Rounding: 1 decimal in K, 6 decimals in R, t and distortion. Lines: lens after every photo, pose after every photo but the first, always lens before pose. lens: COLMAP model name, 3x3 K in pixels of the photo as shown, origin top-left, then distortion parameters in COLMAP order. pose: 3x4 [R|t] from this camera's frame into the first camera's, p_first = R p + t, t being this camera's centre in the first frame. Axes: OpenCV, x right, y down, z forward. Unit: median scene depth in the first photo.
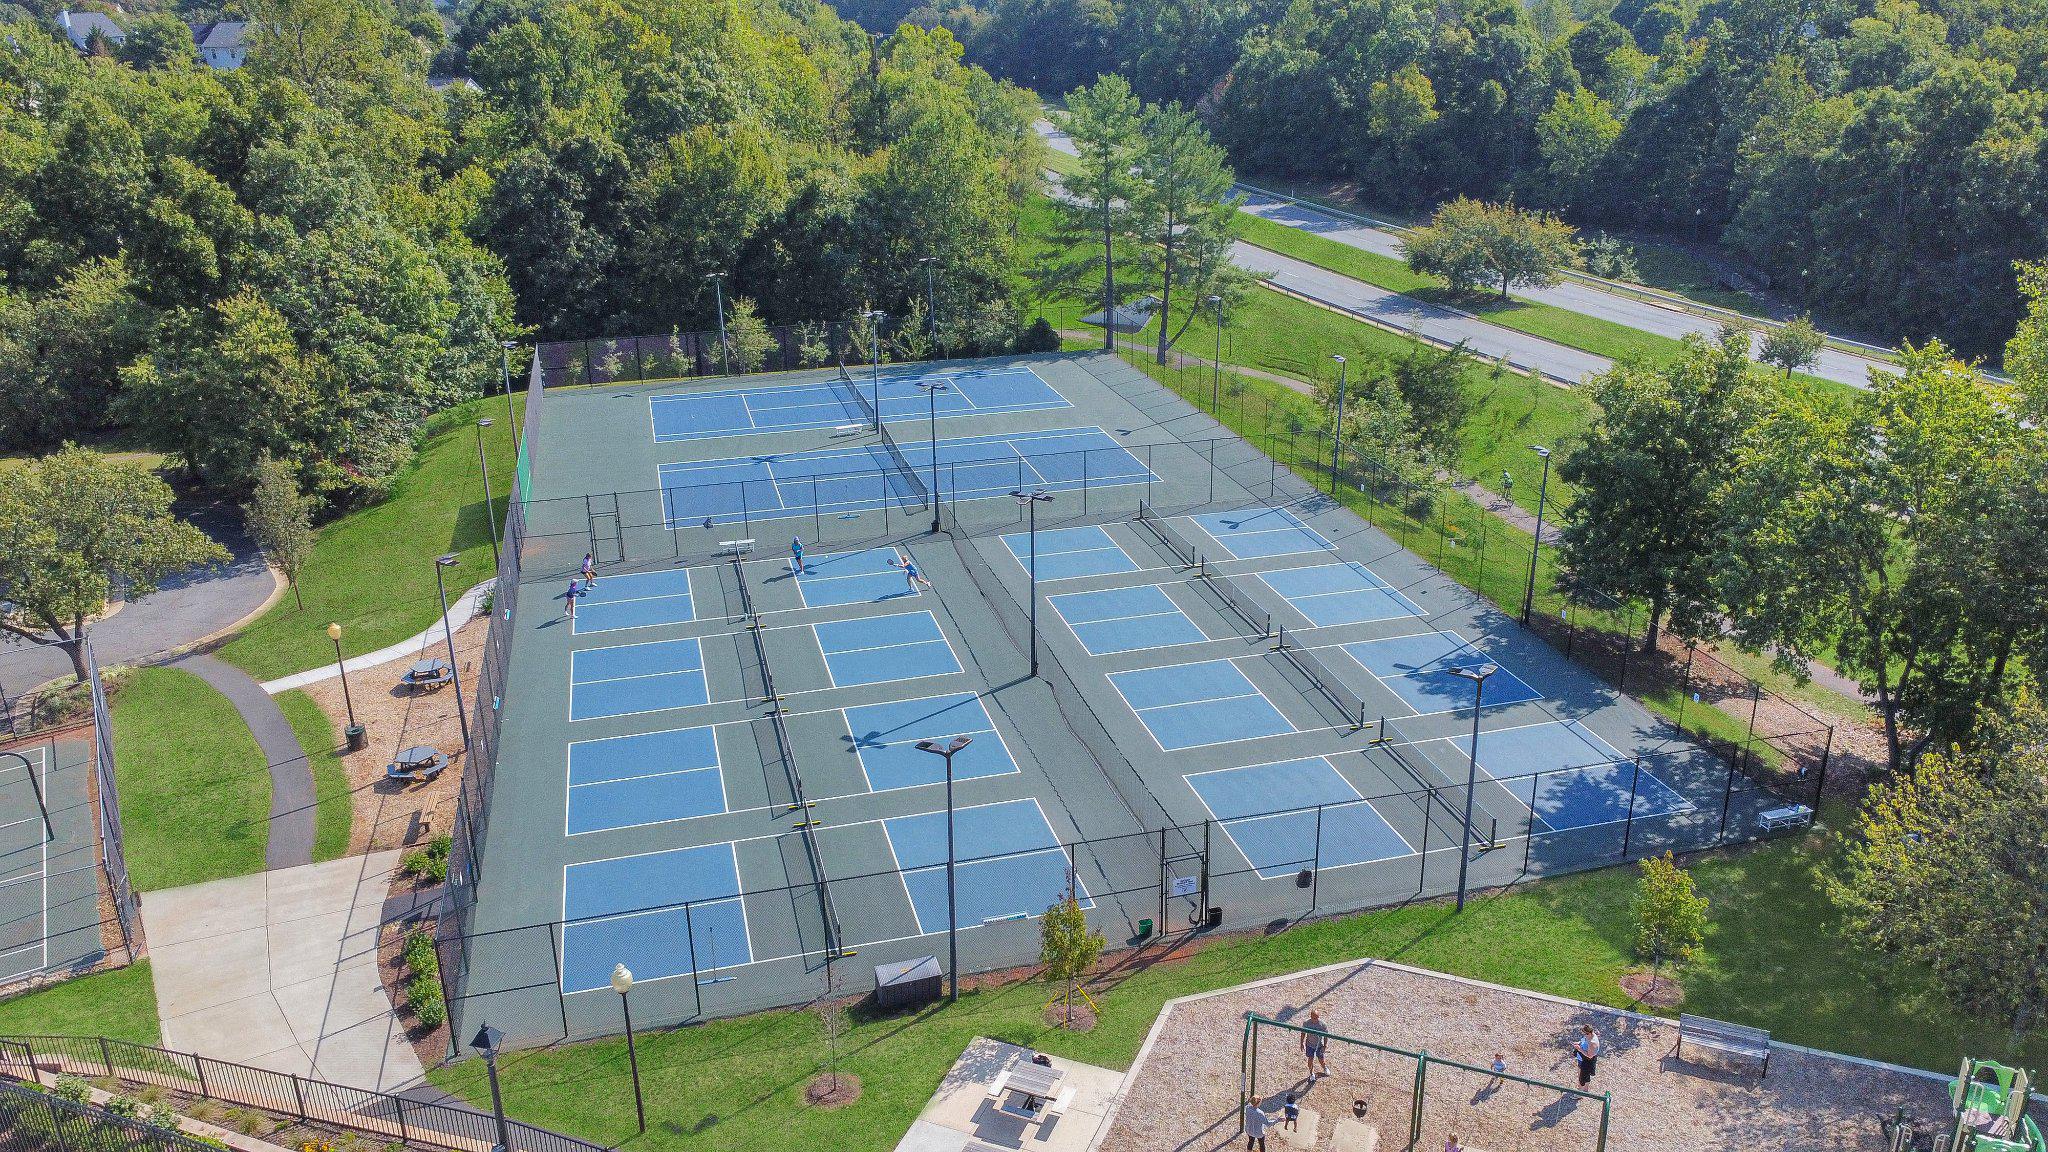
lens RADIAL K [[1531.8, 0, 1023.7], [0, 1531.8, 633.4], [0, 0, 1]] dist [-0.003455, -0.006206]
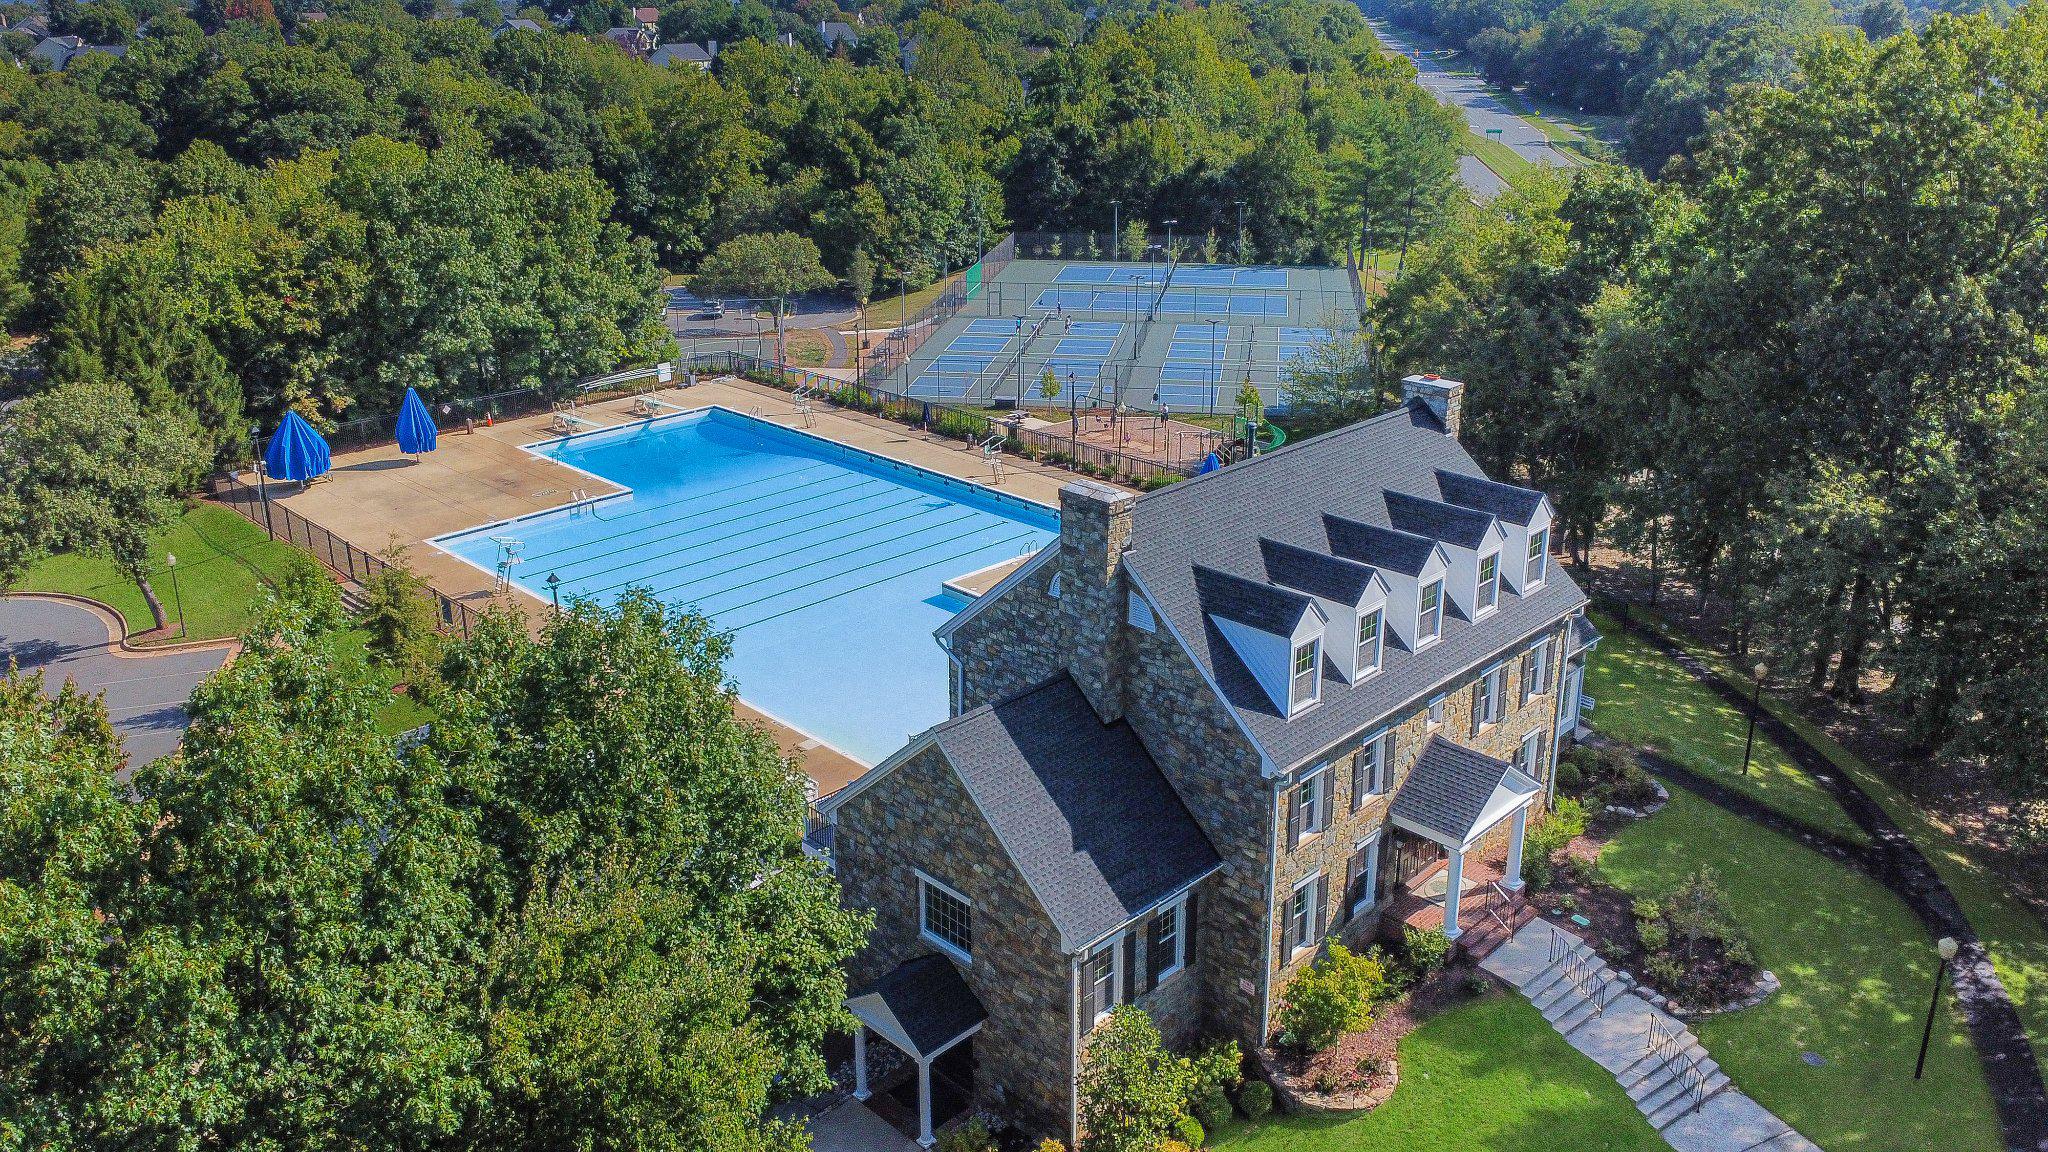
lens RADIAL K [[1531.8, 0, 1025.0], [0, 1531.8, 572.8], [0, 0, 1]] dist [-0.003455, -0.006206]
pose [[0.918198, 0.153150, -0.365319, 0.381992], [-0.166090, 0.986102, -0.004055, 0.195325], [0.359621, 0.064400, 0.930873, -0.601858]]
